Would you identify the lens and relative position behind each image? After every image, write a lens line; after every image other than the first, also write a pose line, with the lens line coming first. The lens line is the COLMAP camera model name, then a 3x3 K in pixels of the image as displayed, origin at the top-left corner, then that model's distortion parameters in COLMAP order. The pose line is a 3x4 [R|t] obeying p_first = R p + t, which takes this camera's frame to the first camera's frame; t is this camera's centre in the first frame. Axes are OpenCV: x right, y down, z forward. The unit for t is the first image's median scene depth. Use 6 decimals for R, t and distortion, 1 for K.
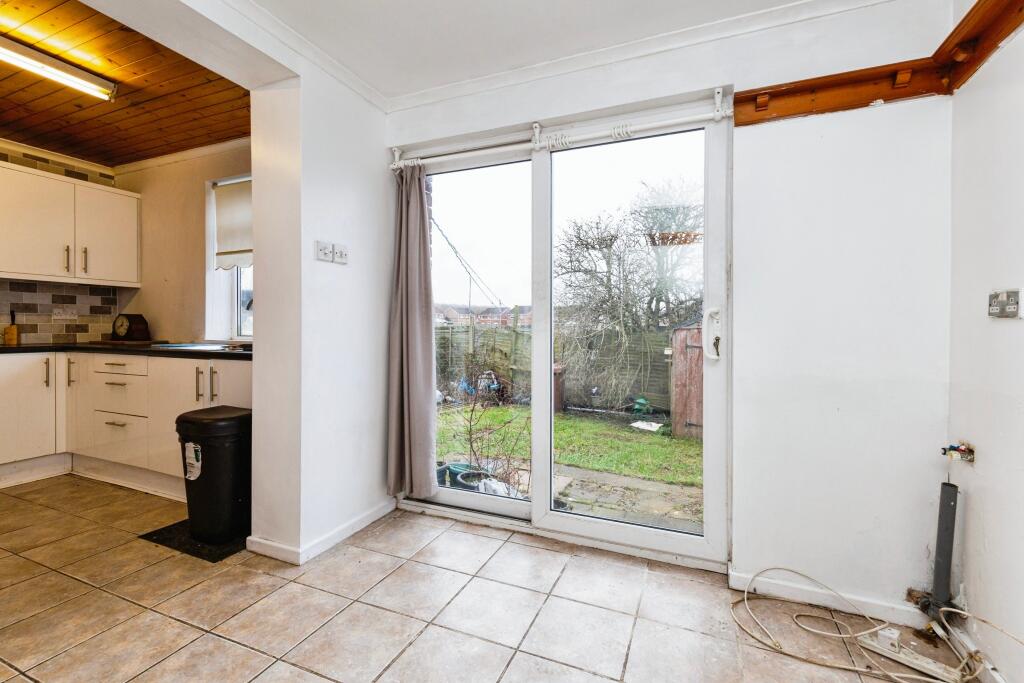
lens RADIAL K [[446.8, 0, 512.7], [0, 446.8, 335.1], [0, 0, 1]] dist [0.002015, -0.000266]
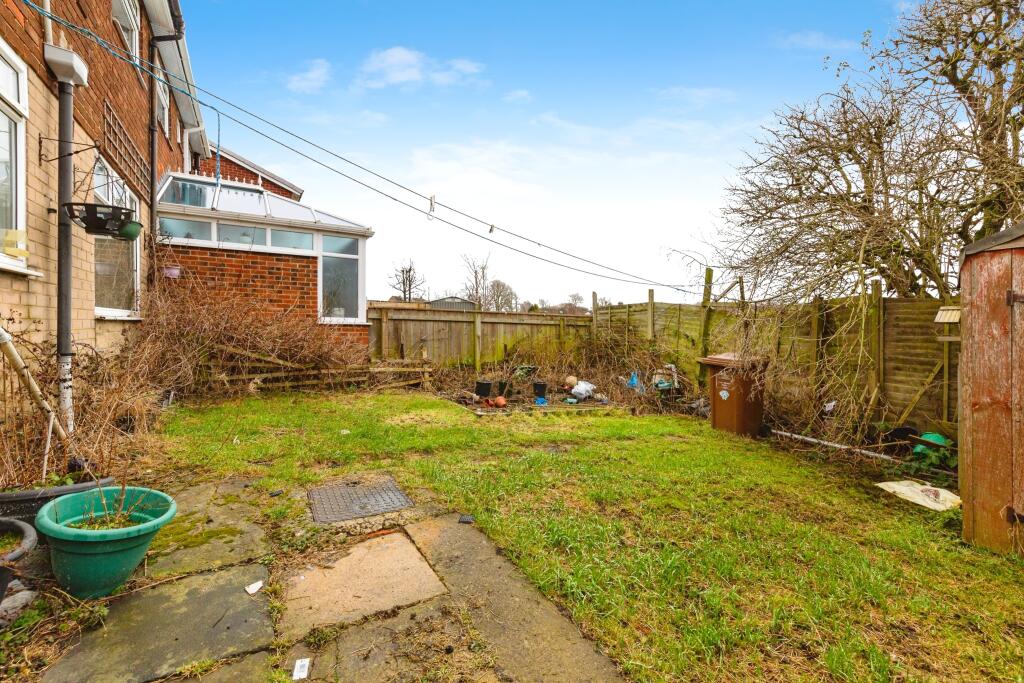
lens RADIAL K [[446.8, 0, 523.6], [0, 446.8, 328.9], [0, 0, 1]] dist [0.002015, -0.000266]
pose [[0.817146, 0.014907, -0.576239, 0.226321], [-0.025882, 0.999606, -0.010842, 0.052067], [0.575850, 0.023774, 0.817210, 0.394690]]
